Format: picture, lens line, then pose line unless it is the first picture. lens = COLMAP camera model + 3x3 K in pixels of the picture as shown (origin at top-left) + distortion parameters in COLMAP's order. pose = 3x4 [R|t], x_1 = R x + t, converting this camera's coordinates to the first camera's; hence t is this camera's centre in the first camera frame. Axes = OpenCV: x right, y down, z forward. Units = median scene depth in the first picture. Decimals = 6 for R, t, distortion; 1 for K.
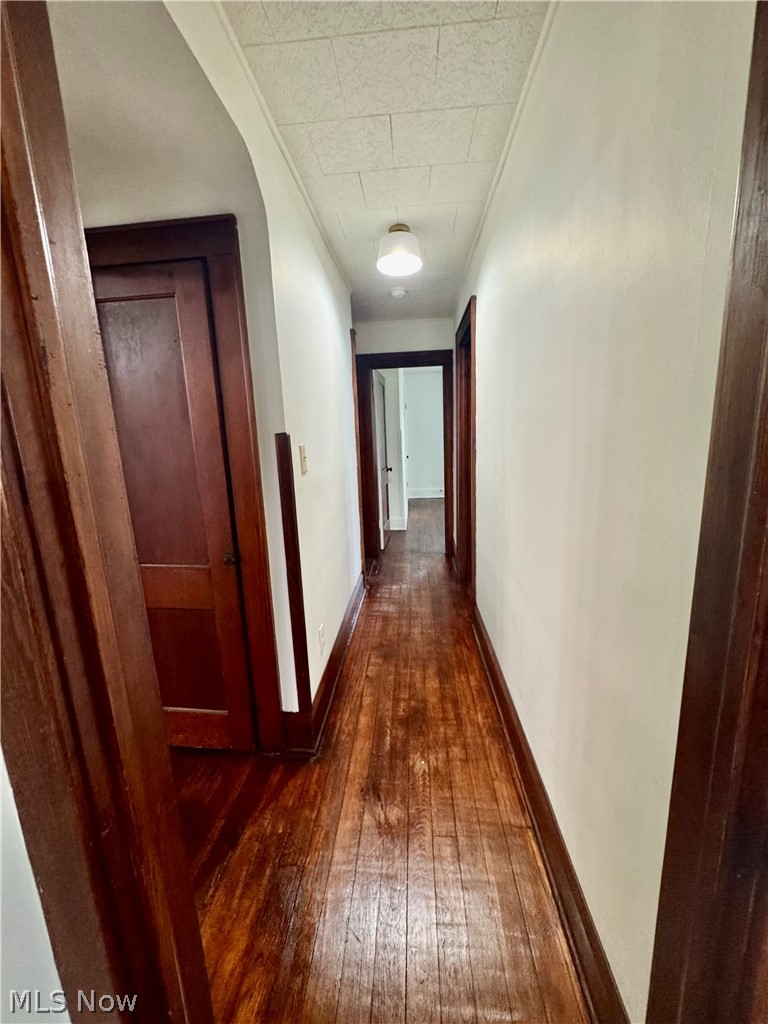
lens RADIAL K [[406.8, 0, 389.9], [0, 406.8, 511.3], [0, 0, 1]] dist [-0.002426, -0.000373]
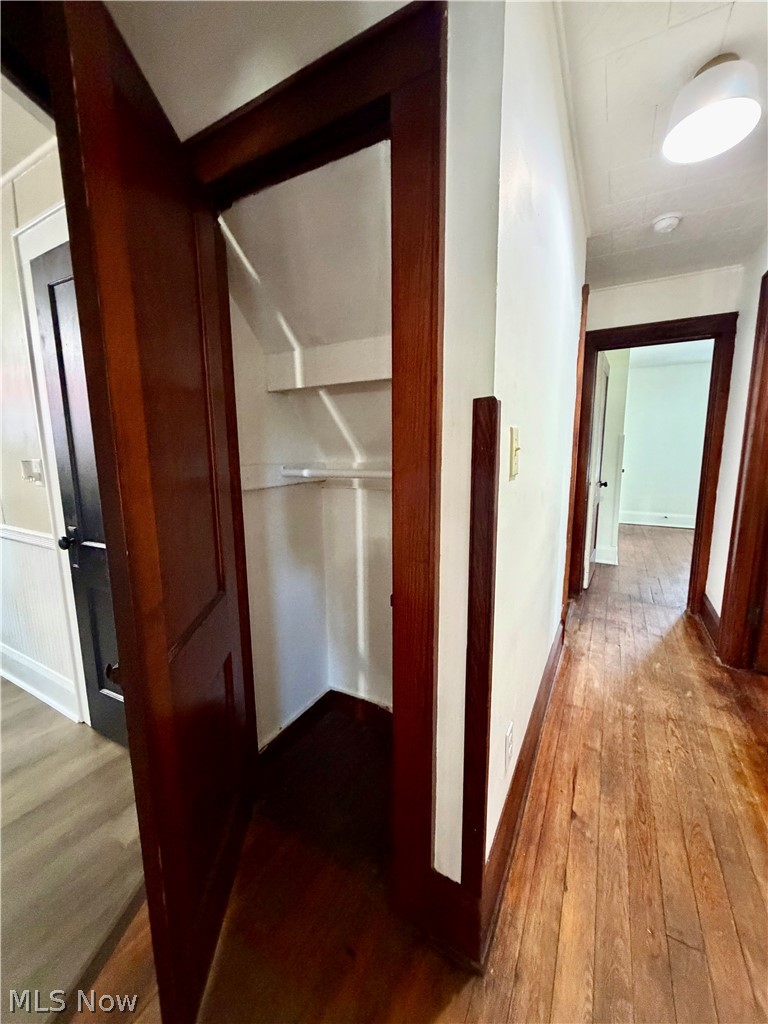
lens RADIAL K [[406.6, 0, 386.4], [0, 406.6, 510.0], [0, 0, 1]] dist [0.000576, 0.000321]
pose [[0.899642, 0.092217, -0.426779, -0.048333], [-0.104552, 0.994504, -0.005504, -0.009944], [0.423926, 0.049572, 0.904339, 0.161006]]
